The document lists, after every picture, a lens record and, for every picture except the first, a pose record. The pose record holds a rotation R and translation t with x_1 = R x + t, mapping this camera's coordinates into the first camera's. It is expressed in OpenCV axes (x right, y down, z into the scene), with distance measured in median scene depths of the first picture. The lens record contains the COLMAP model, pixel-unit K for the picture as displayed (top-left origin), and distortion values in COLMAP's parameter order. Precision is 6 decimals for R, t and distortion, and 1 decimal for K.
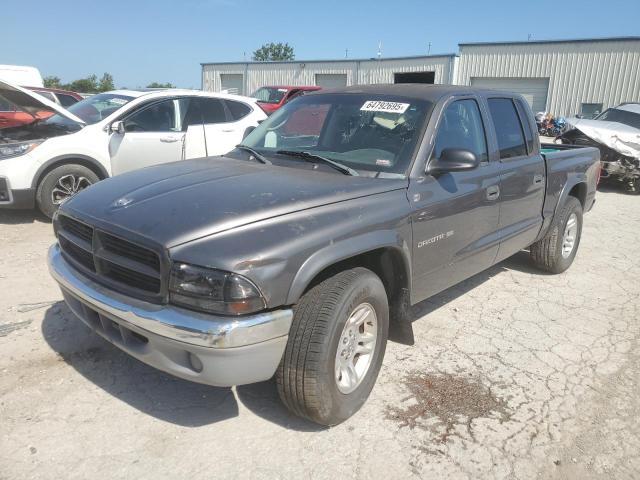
lens RADIAL K [[529.6, 0, 320.0], [0, 529.6, 240.0], [0, 0, 1]] dist [0.004530, -0.000331]
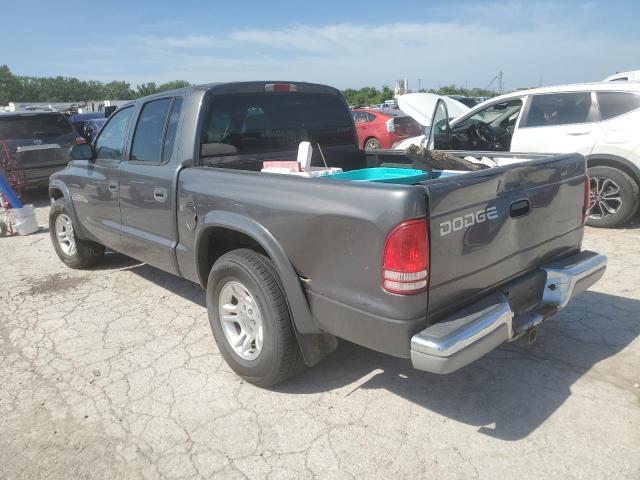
lens RADIAL K [[529.6, 0, 320.0], [0, 529.6, 240.0], [0, 0, 1]] dist [0.004530, -0.000331]
pose [[-0.165276, 0.204579, -0.964796, 1.551286], [-0.195567, 0.952026, 0.235373, -0.381250], [0.966663, 0.227583, -0.117338, 1.766009]]
